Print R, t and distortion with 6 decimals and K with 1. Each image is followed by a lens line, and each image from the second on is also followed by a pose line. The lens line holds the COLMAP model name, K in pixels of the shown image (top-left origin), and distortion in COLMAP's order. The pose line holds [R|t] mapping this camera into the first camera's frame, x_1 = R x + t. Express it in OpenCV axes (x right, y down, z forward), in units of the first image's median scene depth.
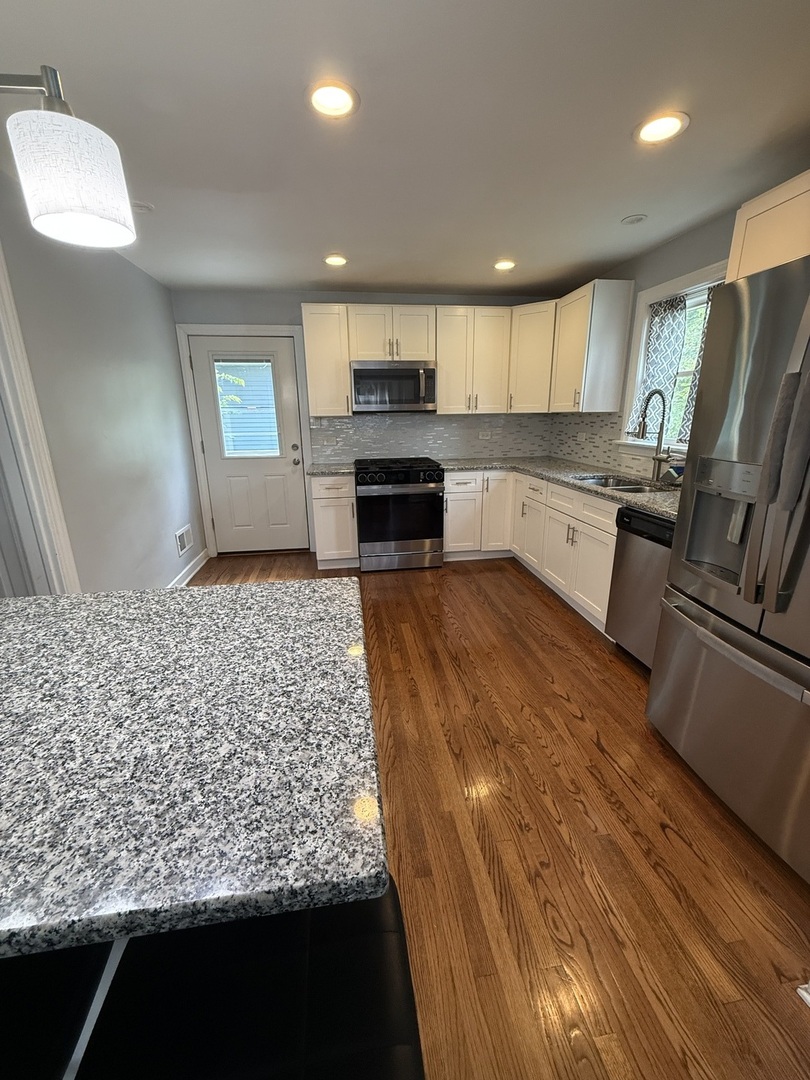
lens RADIAL K [[428.0, 0, 406.3], [0, 428.0, 539.3], [0, 0, 1]] dist [-0.000603, 0.000178]
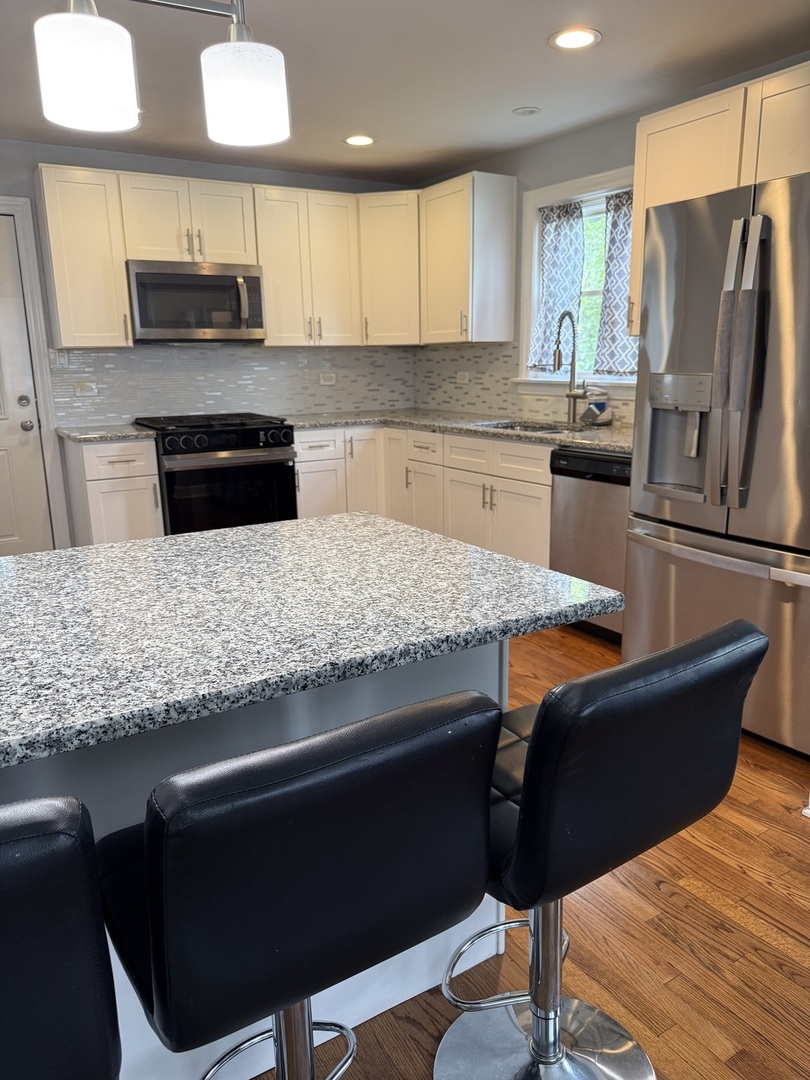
lens RADIAL K [[763.4, 0, 400.4], [0, 763.4, 545.0], [0, 0, 1]] dist [0.057237, -0.069793]
pose [[0.918565, -0.095857, 0.383471, -0.279193], [0.114954, 0.993000, -0.027139, 0.088912], [-0.378185, 0.069011, 0.923154, -0.193894]]
